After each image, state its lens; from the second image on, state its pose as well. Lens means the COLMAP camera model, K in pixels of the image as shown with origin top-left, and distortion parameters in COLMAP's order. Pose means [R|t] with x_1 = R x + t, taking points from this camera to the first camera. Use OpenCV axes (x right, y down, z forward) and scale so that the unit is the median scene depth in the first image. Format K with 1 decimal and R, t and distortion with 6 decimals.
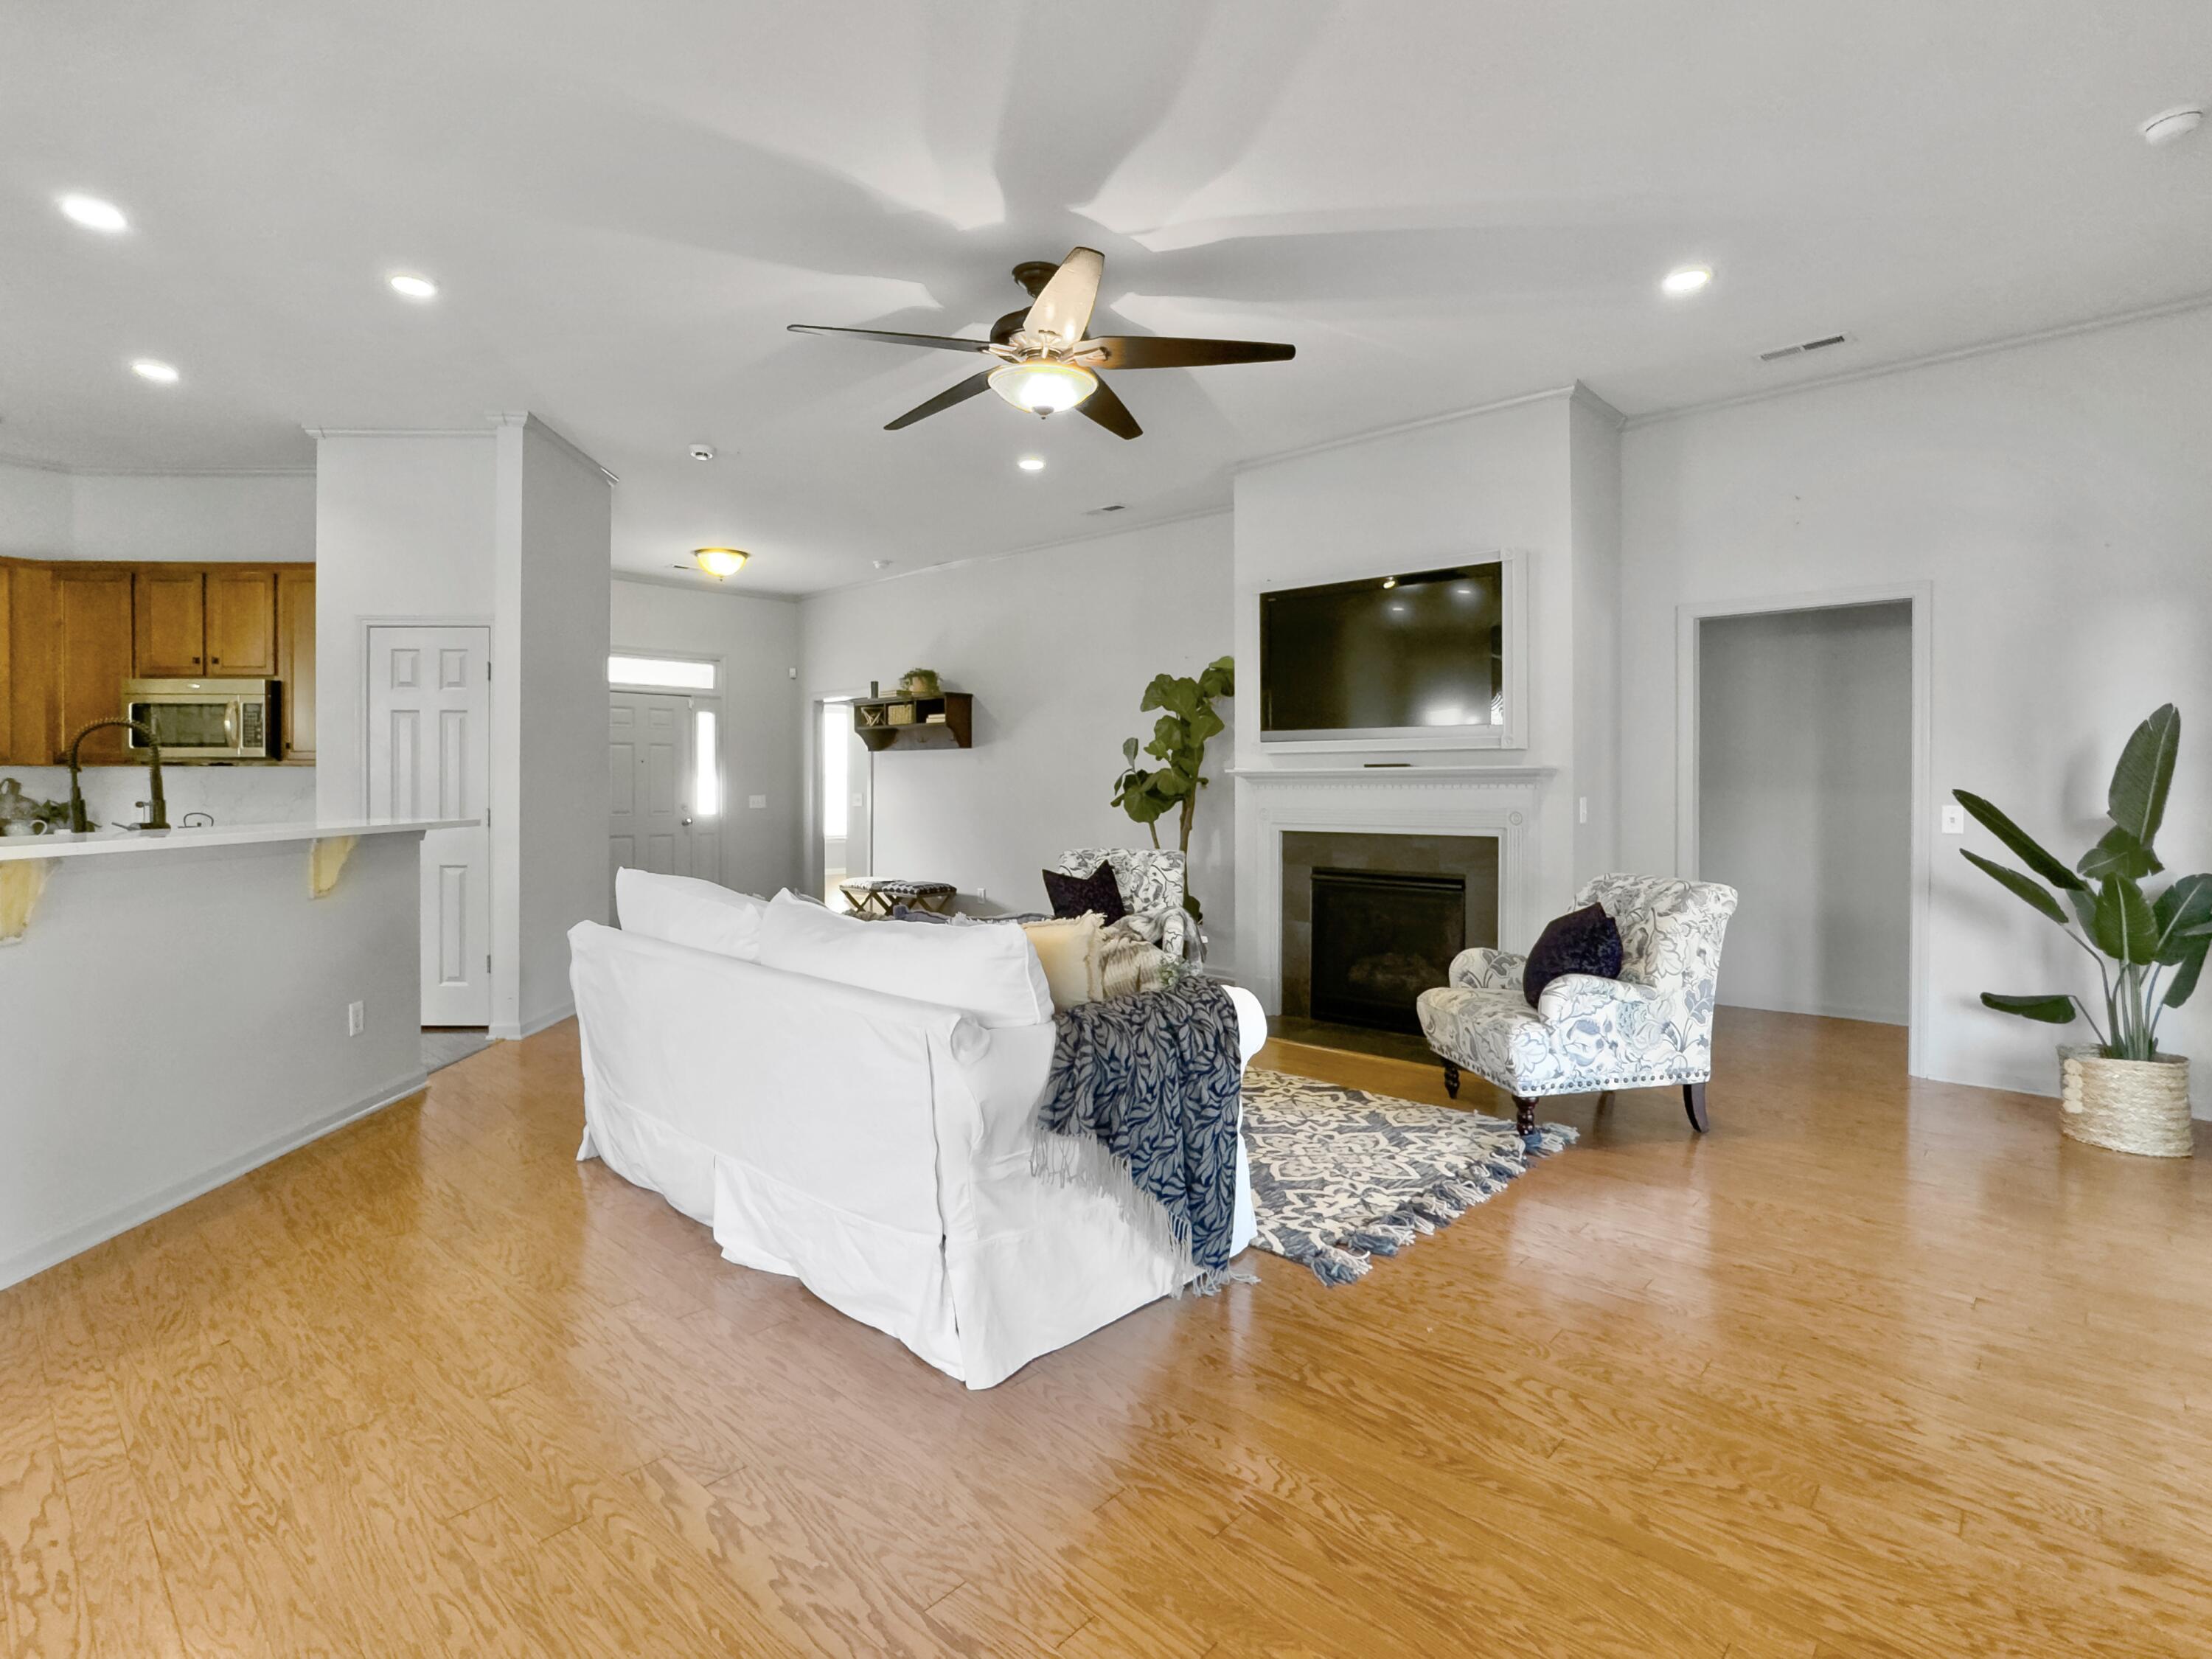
lens RADIAL K [[1070.3, 0, 1124.8], [0, 1070.3, 802.4], [0, 0, 1]] dist [-0.029525, 0.002725]
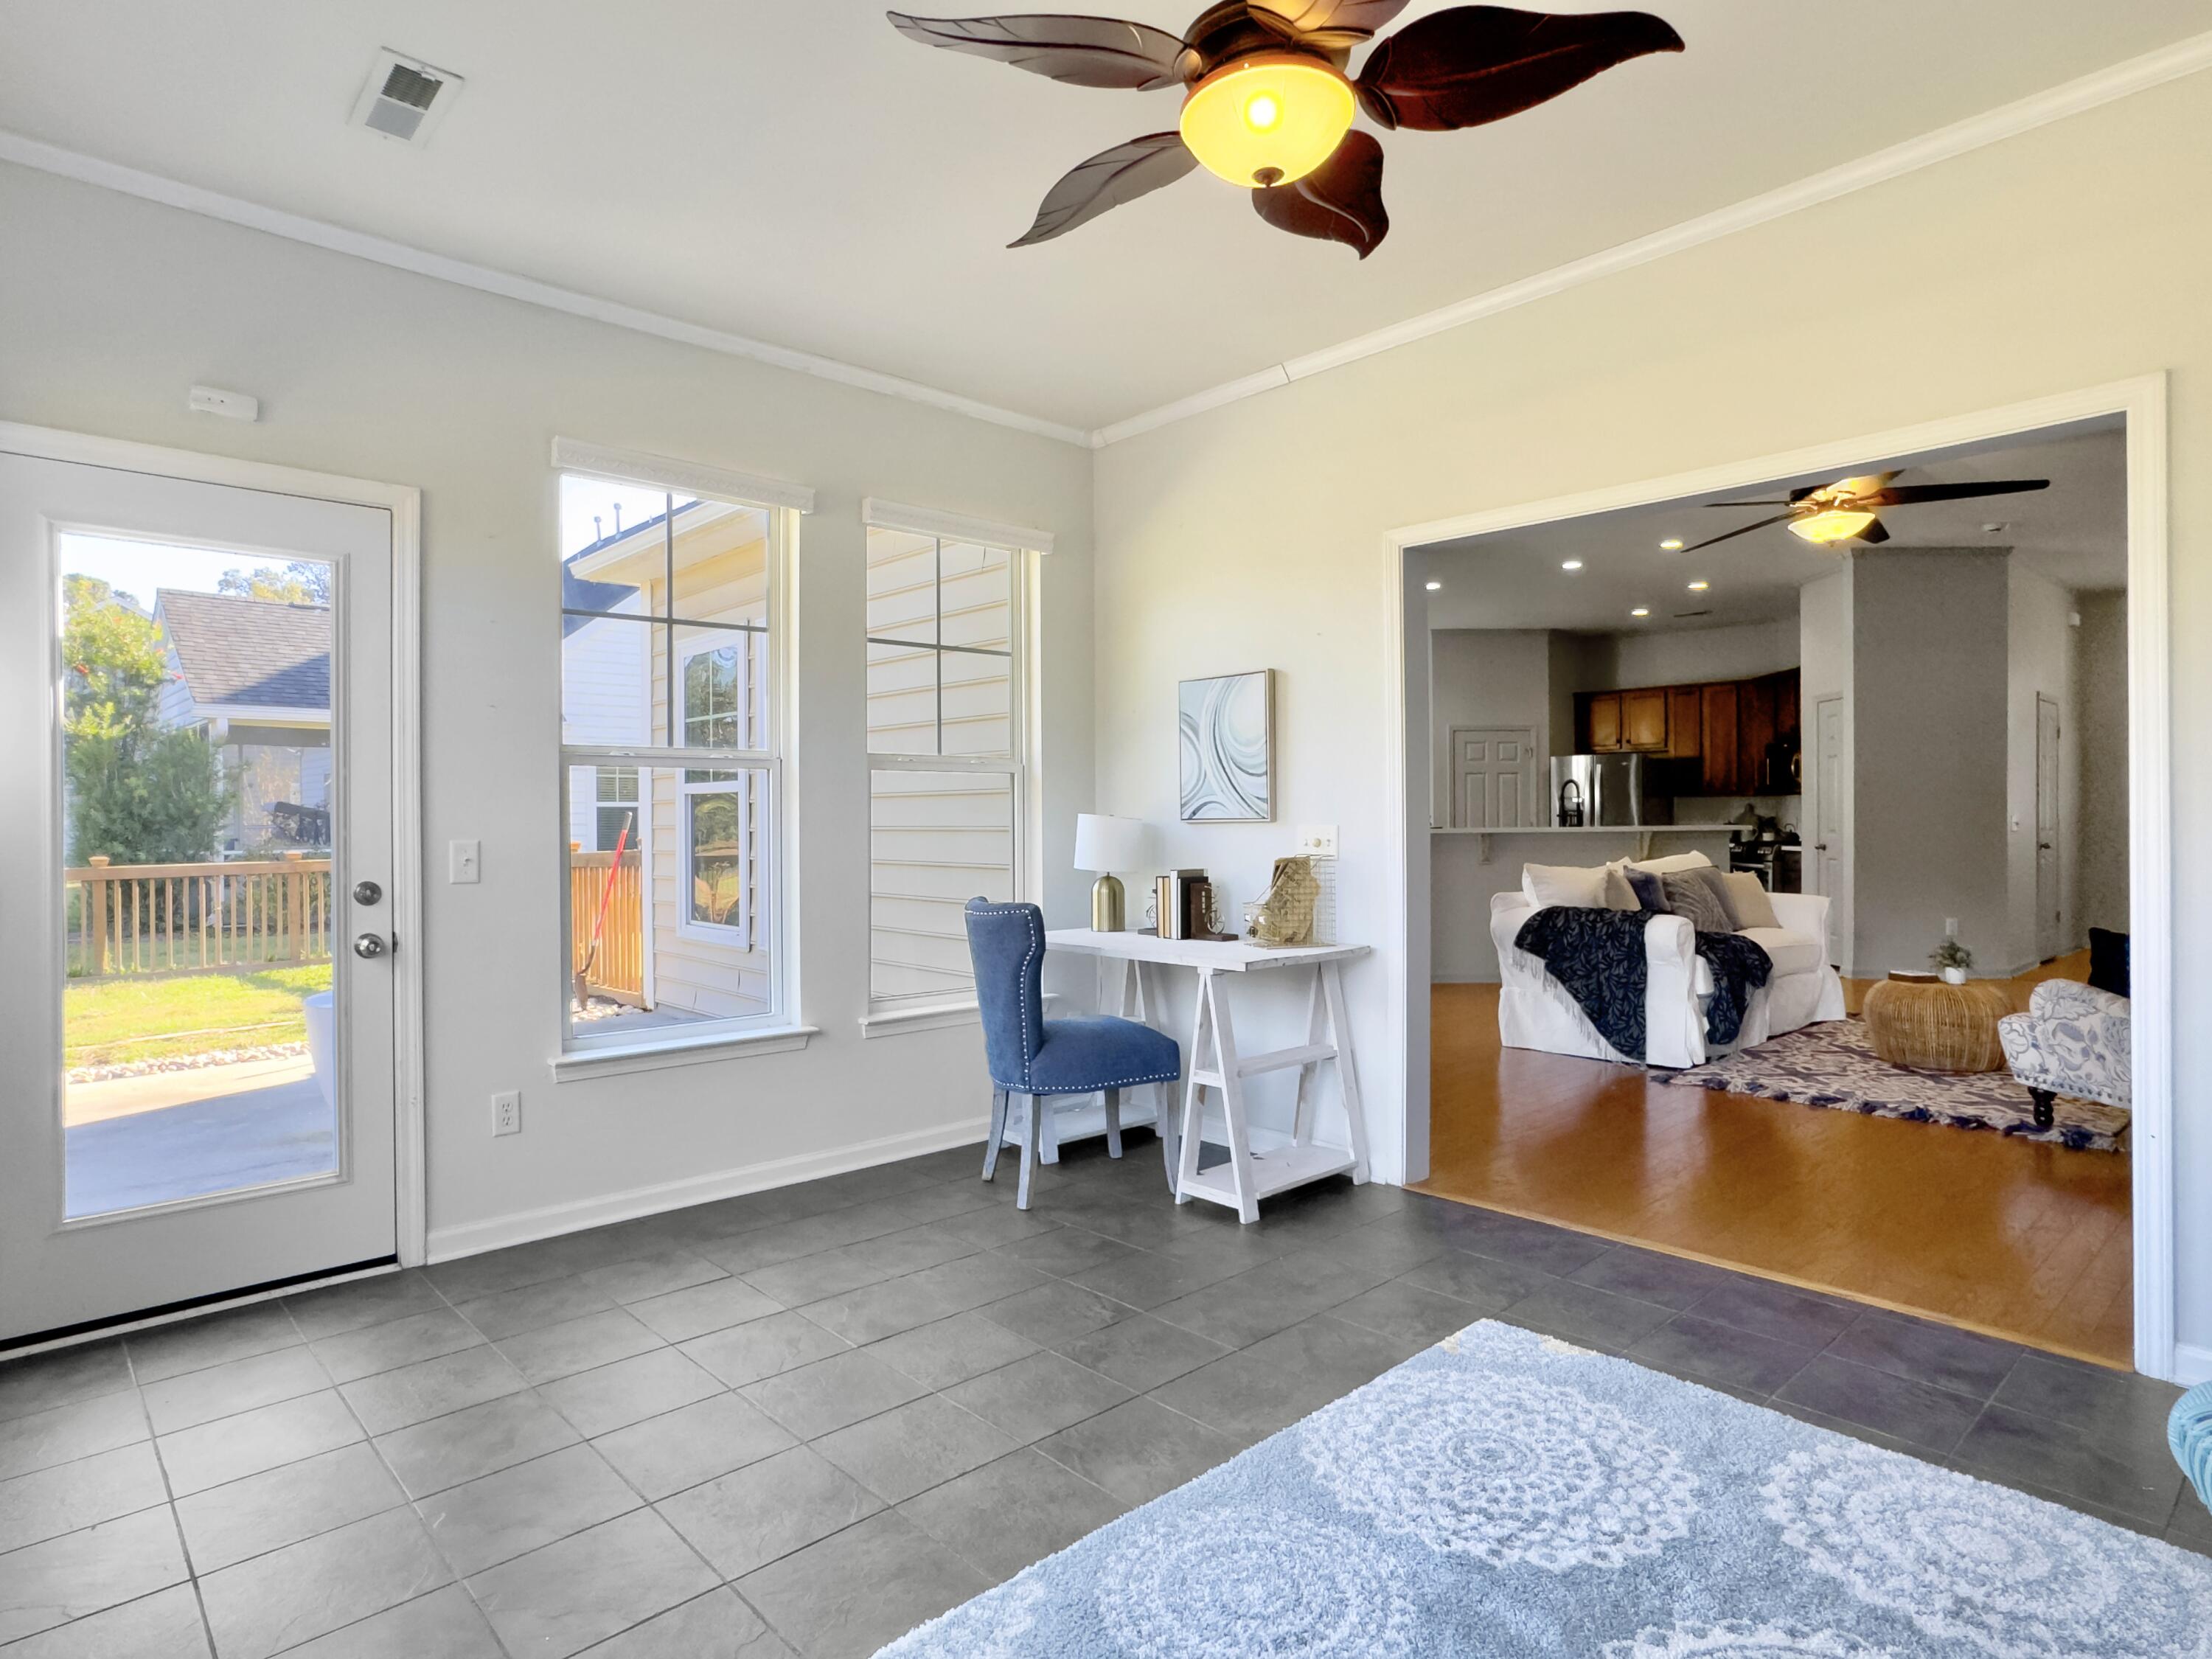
lens RADIAL K [[1221.1, 0, 1104.5], [0, 1221.1, 818.1], [0, 0, 1]] dist [-0.011415, 0.009549]
pose [[-0.080912, 0.001652, -0.996720, 1.669861], [-0.004640, 0.999987, 0.002034, 0.006306], [0.996710, 0.004789, -0.080903, 0.160510]]
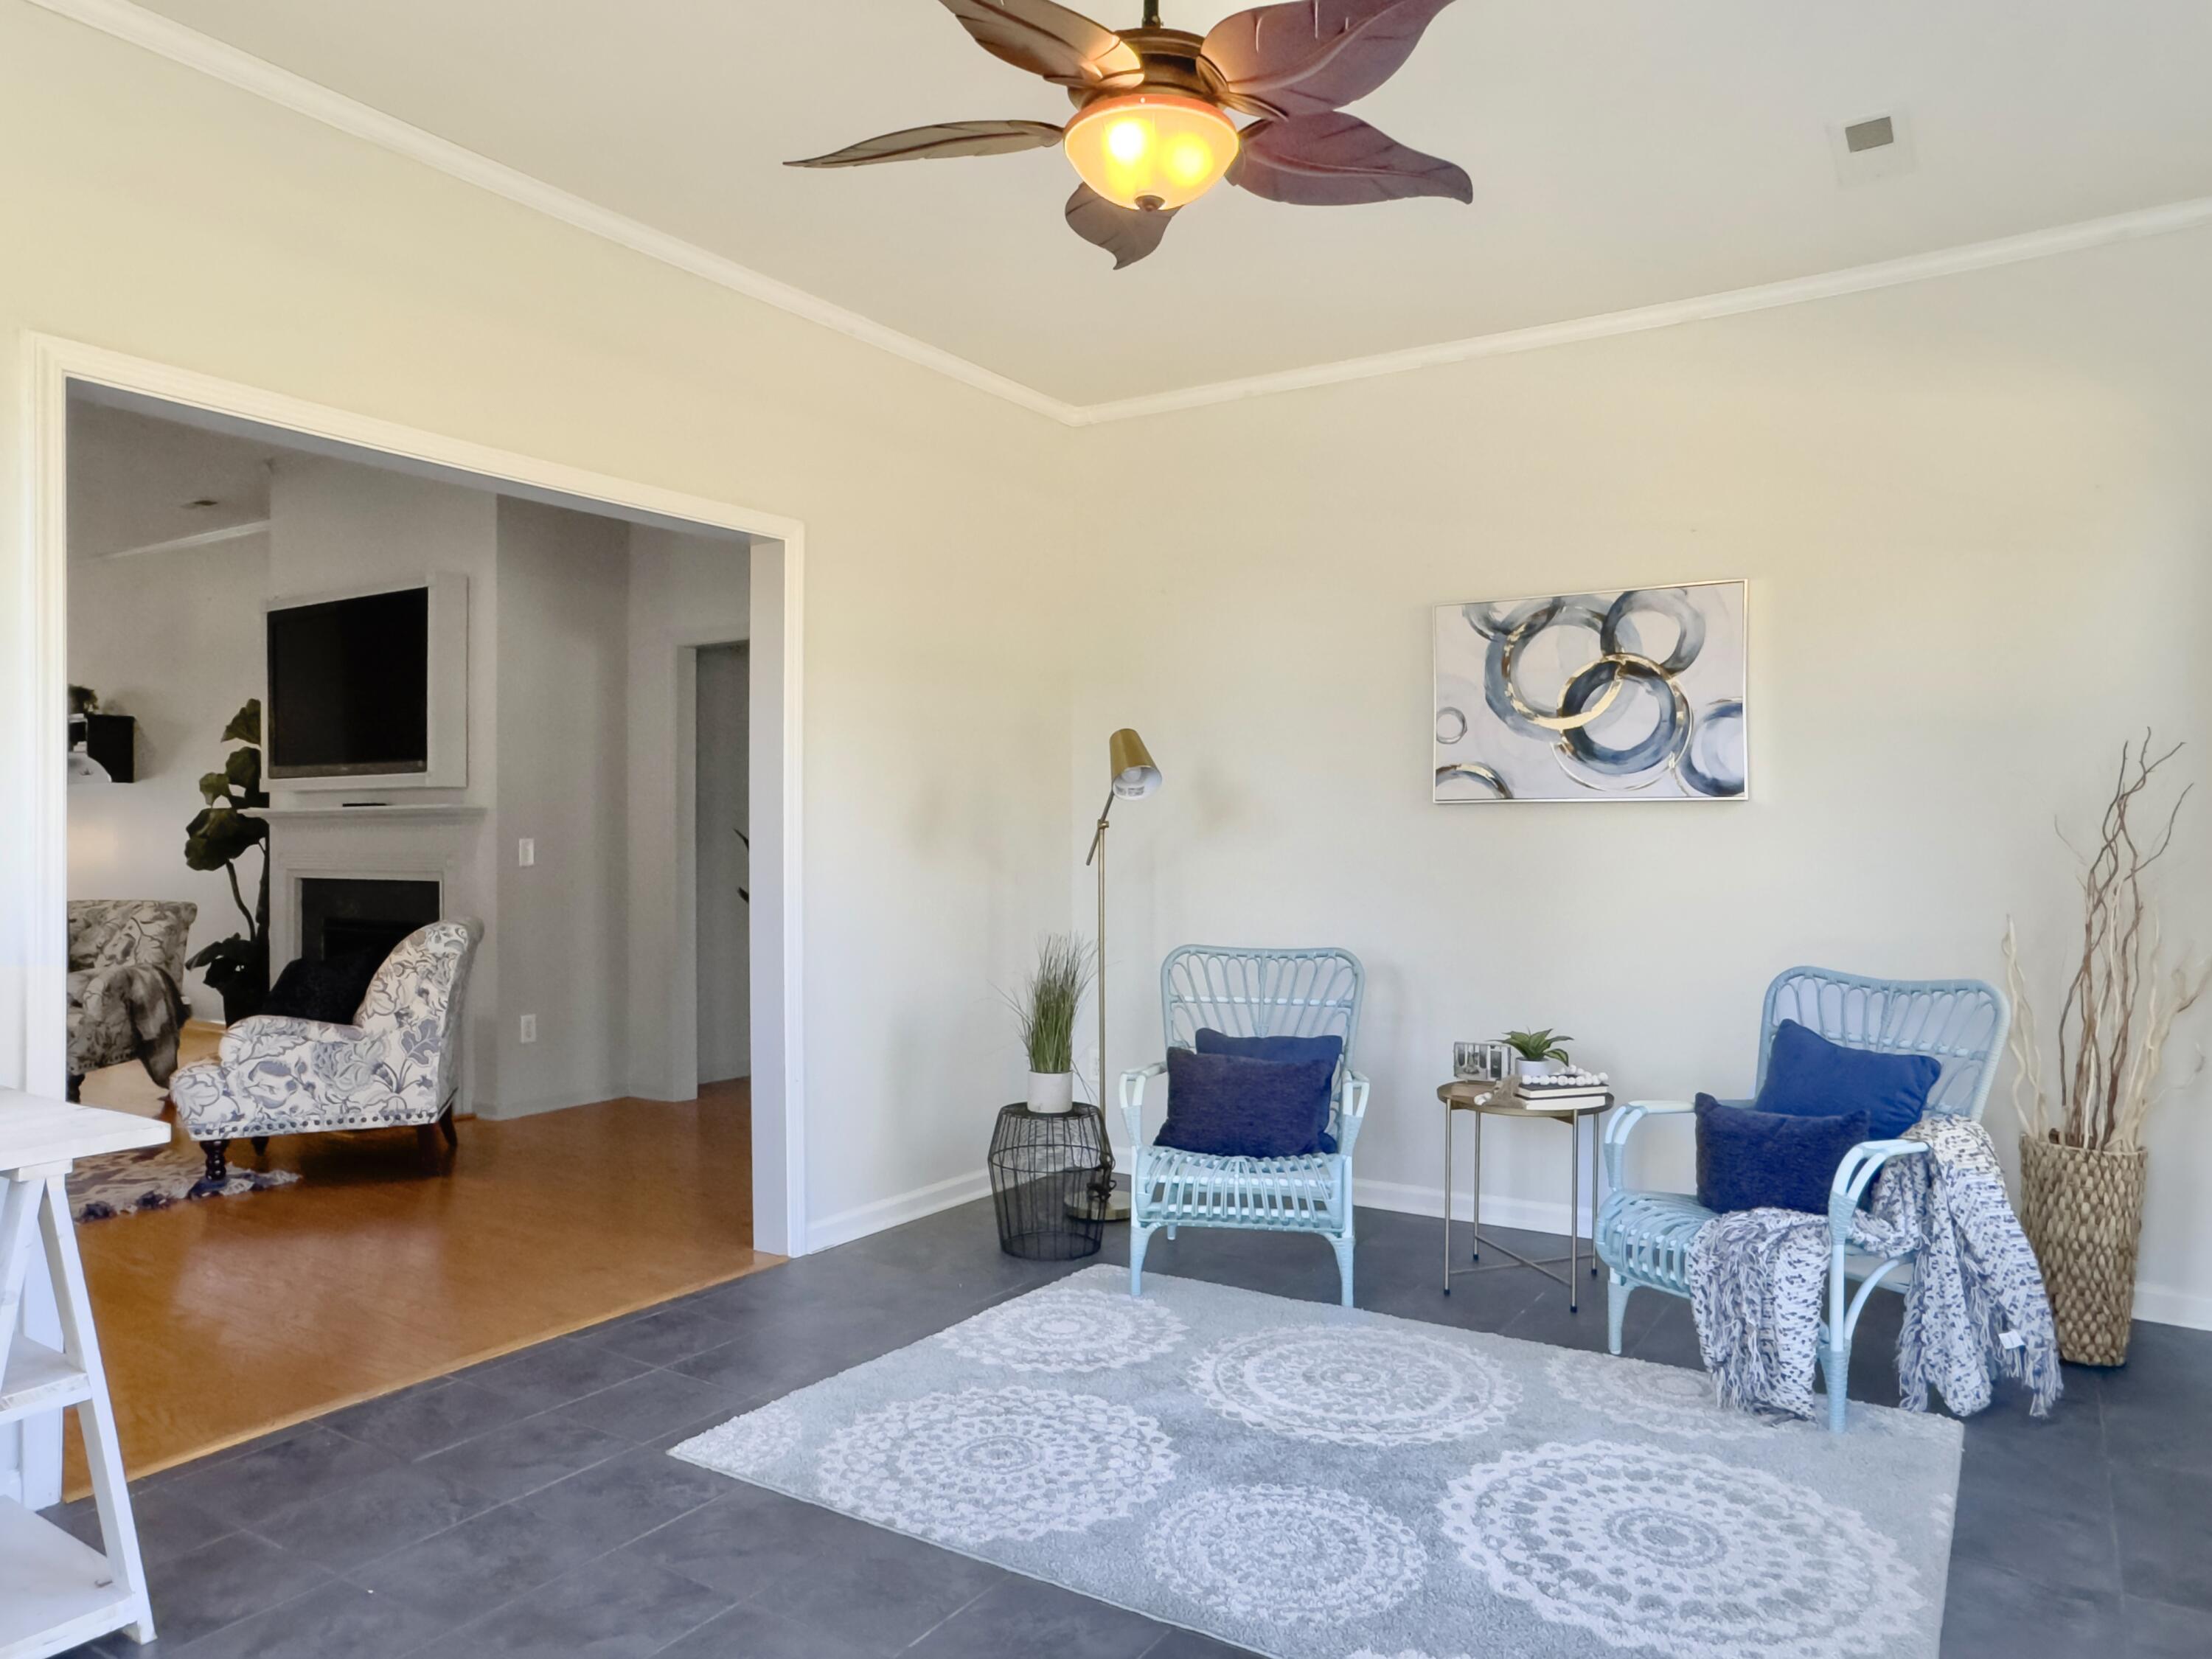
lens RADIAL K [[1480.1, 0, 1103.4], [0, 1480.1, 796.2], [0, 0, 1]] dist [-0.063516, 0.052445]
pose [[0.986159, 0.002318, 0.165787, 0.964180], [0.004153, 0.999243, -0.038673, 0.013162], [-0.165752, 0.038826, 0.985403, -0.474629]]
